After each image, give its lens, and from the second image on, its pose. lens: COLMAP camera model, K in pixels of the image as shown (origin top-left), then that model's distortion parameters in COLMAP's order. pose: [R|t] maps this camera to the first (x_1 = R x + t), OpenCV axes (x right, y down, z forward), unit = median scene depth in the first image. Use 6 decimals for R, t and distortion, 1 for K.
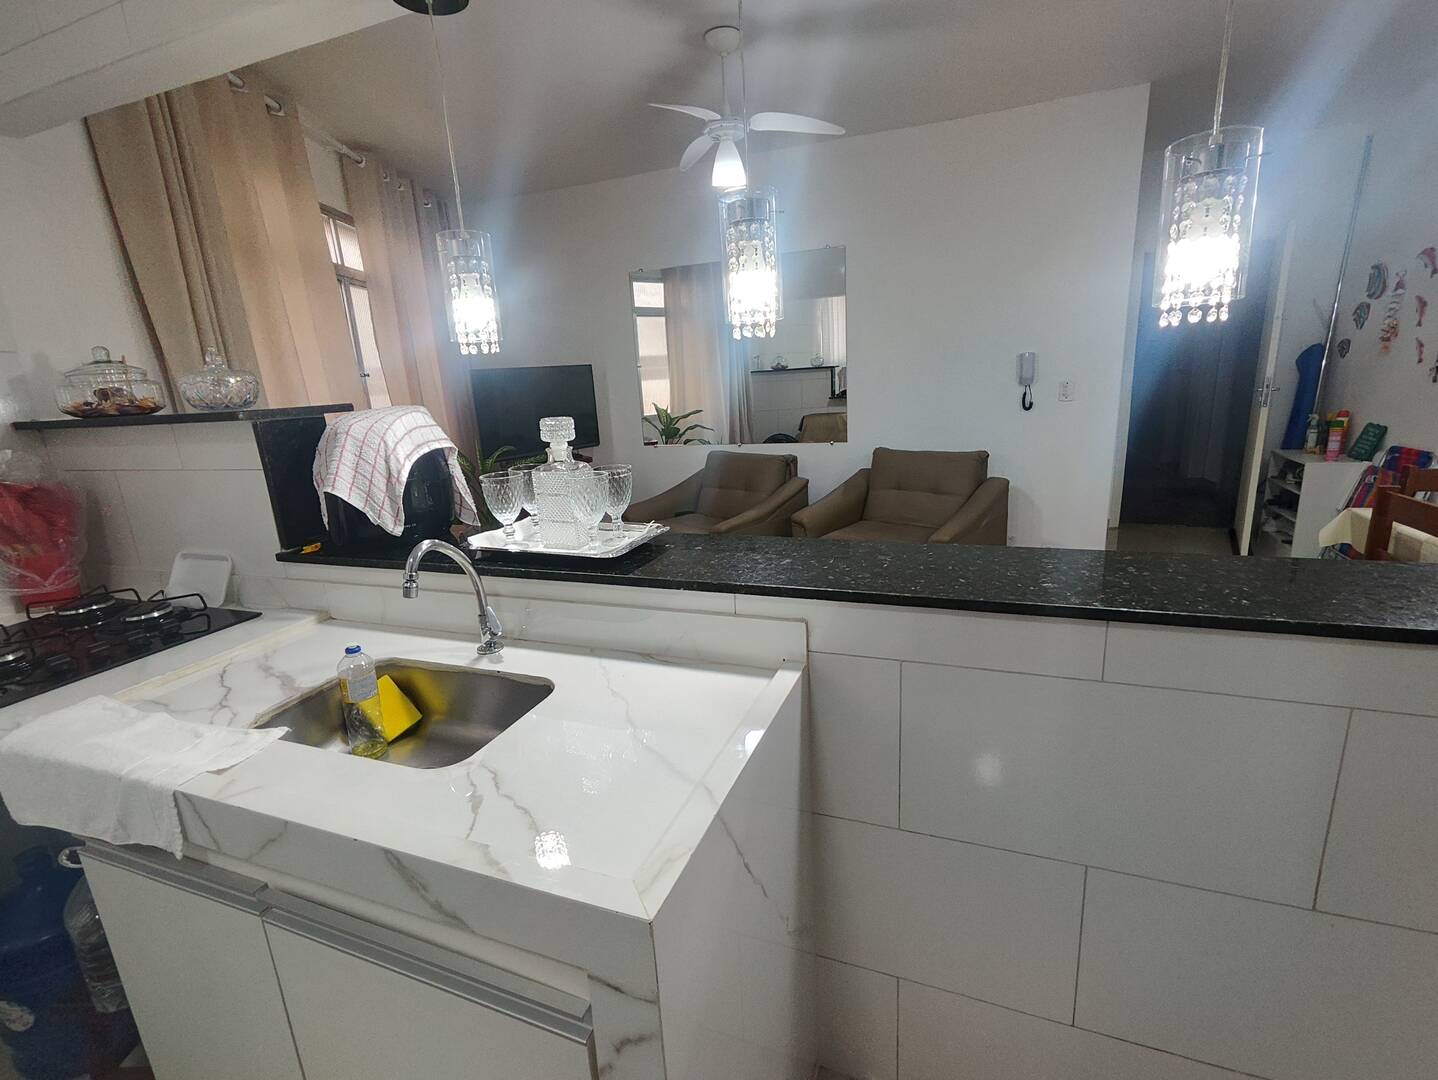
lens RADIAL K [[656.1, 0, 721.3], [0, 656.1, 537.7], [0, 0, 1]] dist [-0.005653, 0.004426]
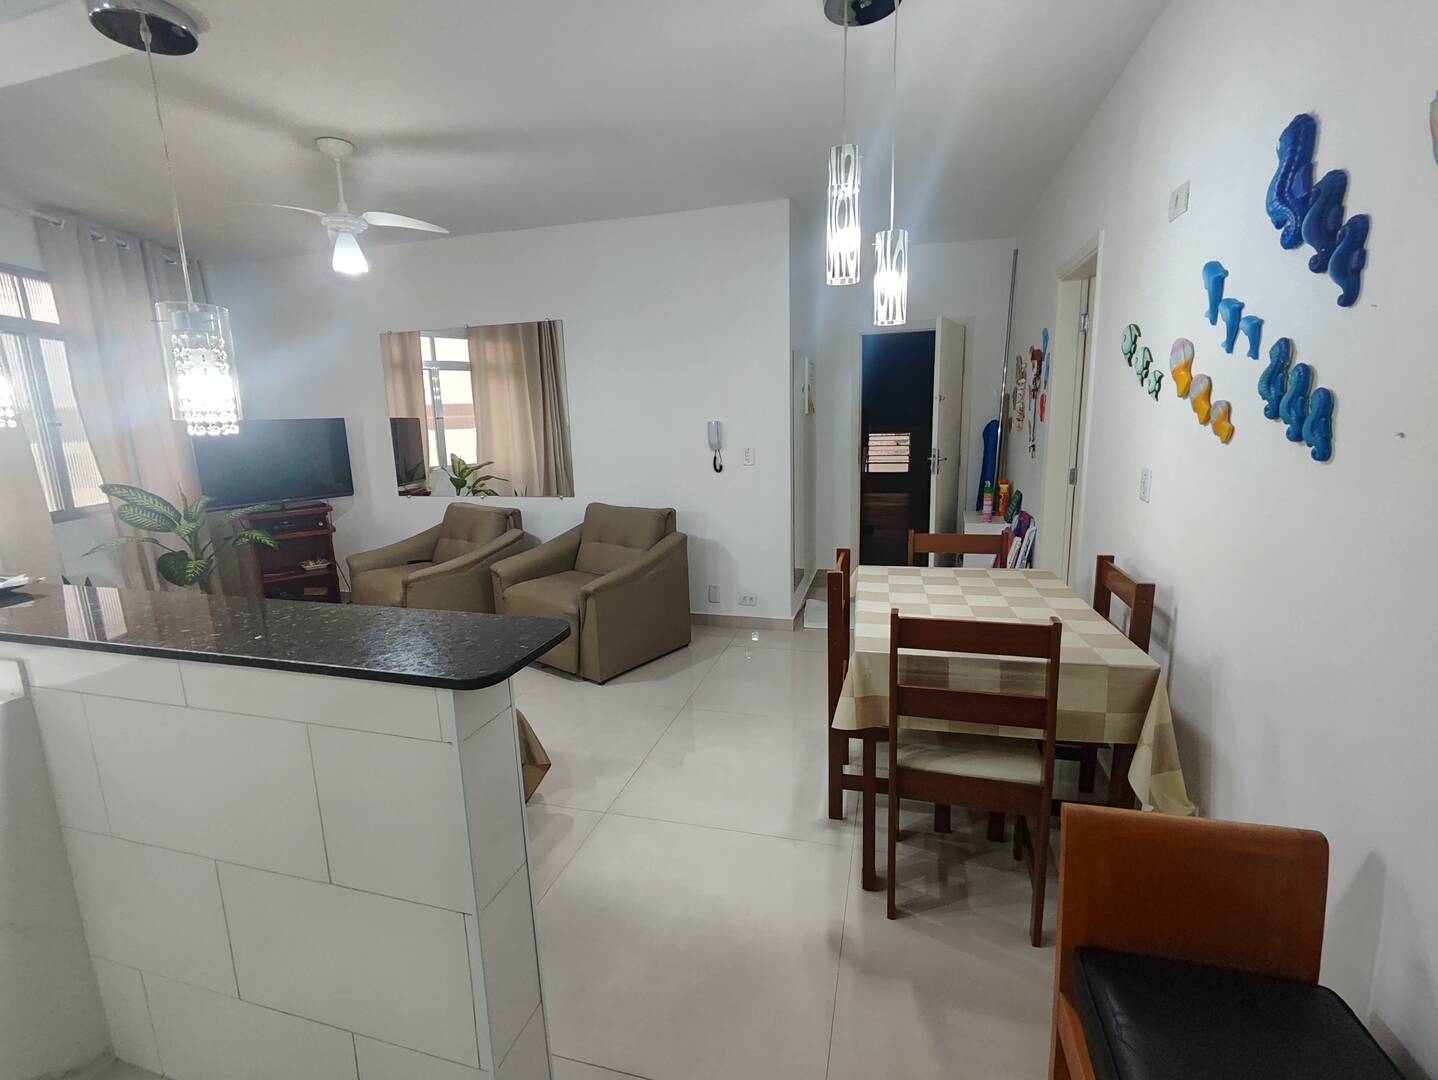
lens RADIAL K [[656.1, 0, 720.1], [0, 656.1, 541.5], [0, 0, 1]] dist [-0.005653, 0.004426]
pose [[0.995621, 0.013411, 0.092511, 0.370512], [-0.007534, 0.997947, -0.063593, -0.007253], [-0.093174, 0.062618, 0.993679, -0.095935]]
